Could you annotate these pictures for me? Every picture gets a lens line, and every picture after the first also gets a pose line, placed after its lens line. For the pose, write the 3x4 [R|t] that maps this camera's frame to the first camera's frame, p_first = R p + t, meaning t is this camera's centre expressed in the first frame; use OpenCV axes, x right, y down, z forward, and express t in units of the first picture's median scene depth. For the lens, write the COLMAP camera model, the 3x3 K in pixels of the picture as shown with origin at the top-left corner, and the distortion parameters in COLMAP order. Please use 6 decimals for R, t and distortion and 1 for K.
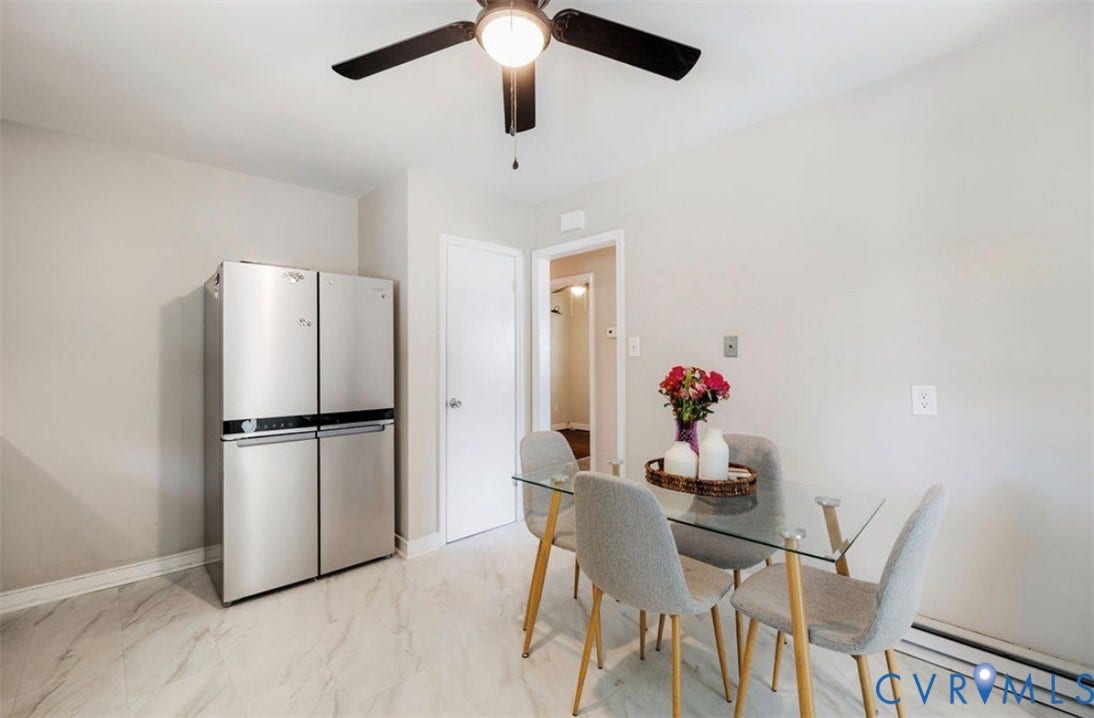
lens RADIAL K [[460.8, 0, 547.7], [0, 460.8, 356.3], [0, 0, 1]] dist [-0.008839, -0.000053]
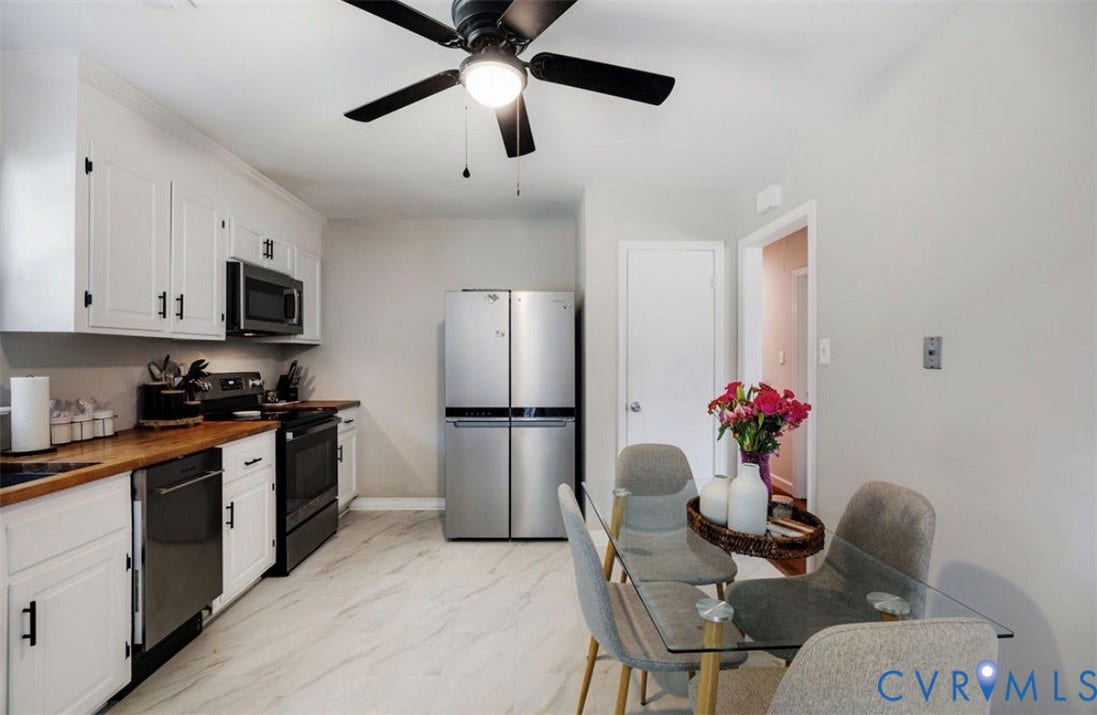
lens RADIAL K [[477.0, 0, 545.7], [0, 477.0, 357.7], [0, 0, 1]] dist [-0.015137, 0.000020]
pose [[0.740746, 0.006913, -0.671750, 0.429346], [0.000096, 0.999946, 0.010397, -0.020865], [0.671785, -0.007766, 0.740705, 0.118717]]
